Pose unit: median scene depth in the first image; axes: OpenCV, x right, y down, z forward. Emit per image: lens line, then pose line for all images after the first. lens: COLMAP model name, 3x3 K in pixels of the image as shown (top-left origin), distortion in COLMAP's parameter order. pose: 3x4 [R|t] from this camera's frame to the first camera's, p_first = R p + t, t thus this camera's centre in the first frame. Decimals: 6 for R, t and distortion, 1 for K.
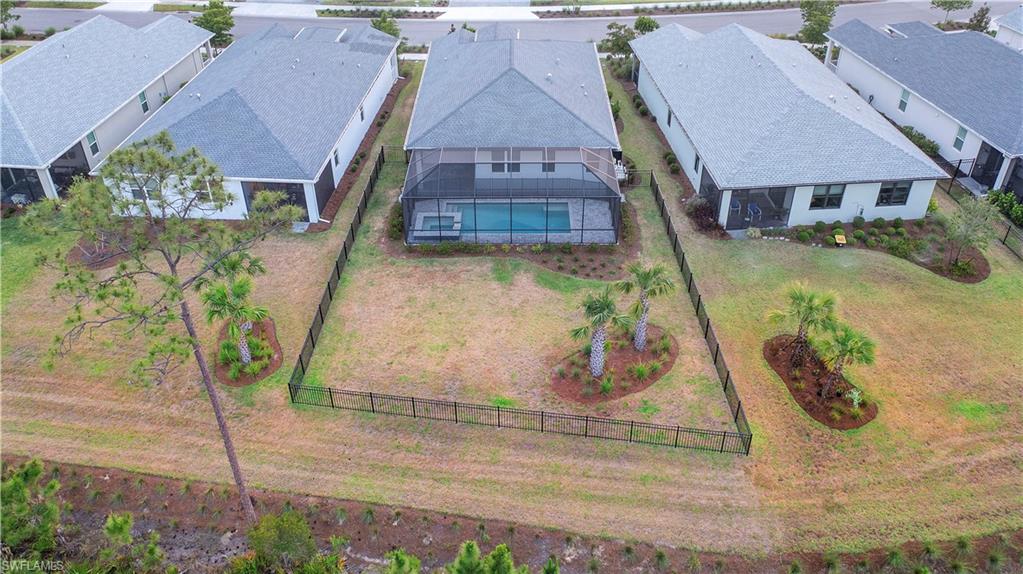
lens RADIAL K [[808.8, 0, 511.5], [0, 808.8, 287.0], [0, 0, 1]] dist [-0.028239, 0.008561]
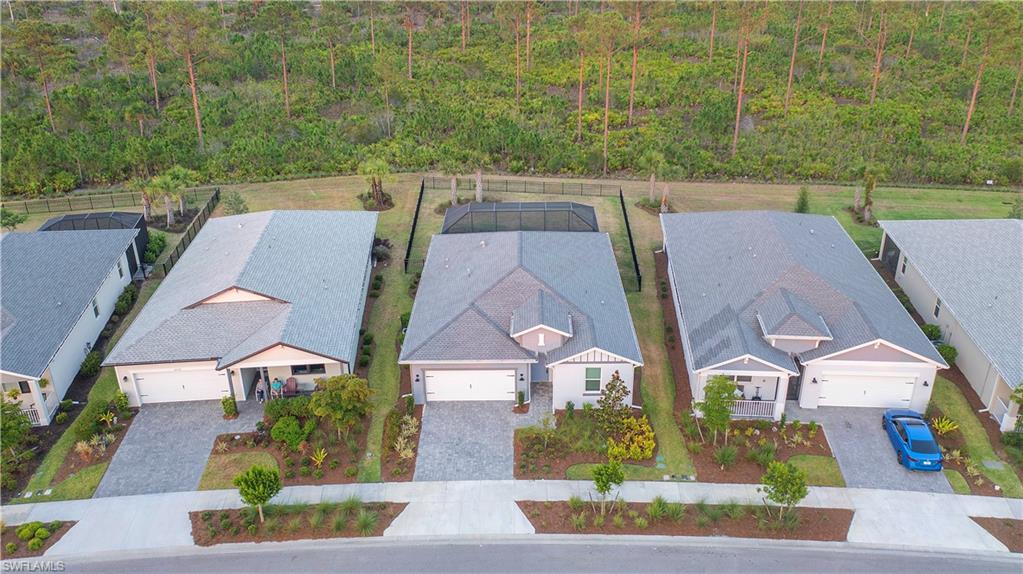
lens RADIAL K [[808.8, 0, 511.5], [0, 808.8, 287.0], [0, 0, 1]] dist [-0.028239, 0.008561]
pose [[-0.999857, 0.012714, 0.011179, 0.001514], [0.015854, 0.471631, 0.881653, -1.343463], [0.005937, 0.881704, -0.471765, 1.804126]]
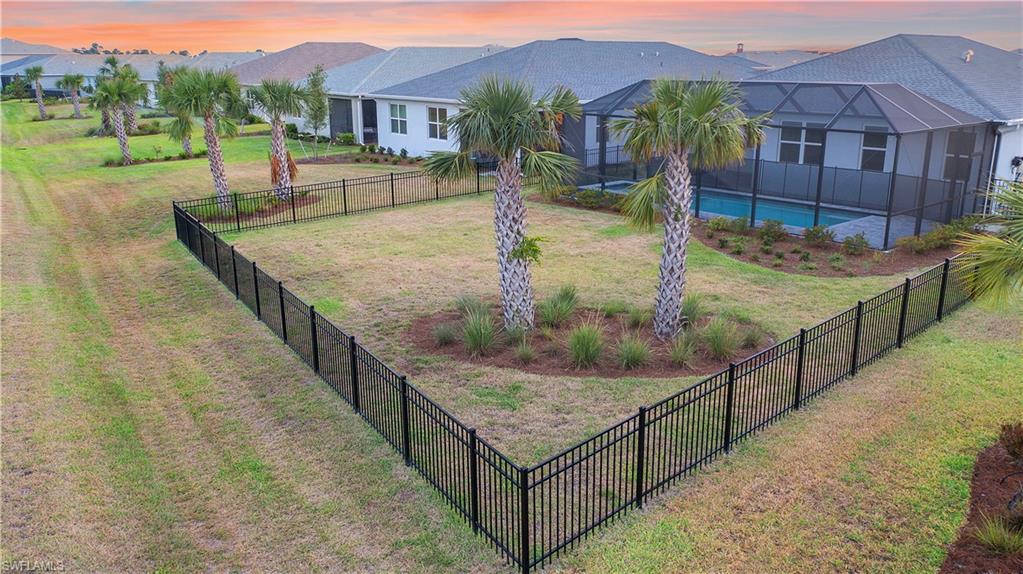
lens RADIAL K [[808.8, 0, 511.5], [0, 808.8, 287.0], [0, 0, 1]] dist [-0.028239, 0.008561]
pose [[0.663262, 0.207476, -0.719053, 0.332533], [-0.429885, 0.892101, -0.139123, 0.124094], [0.612603, 0.401385, 0.680888, 0.583533]]
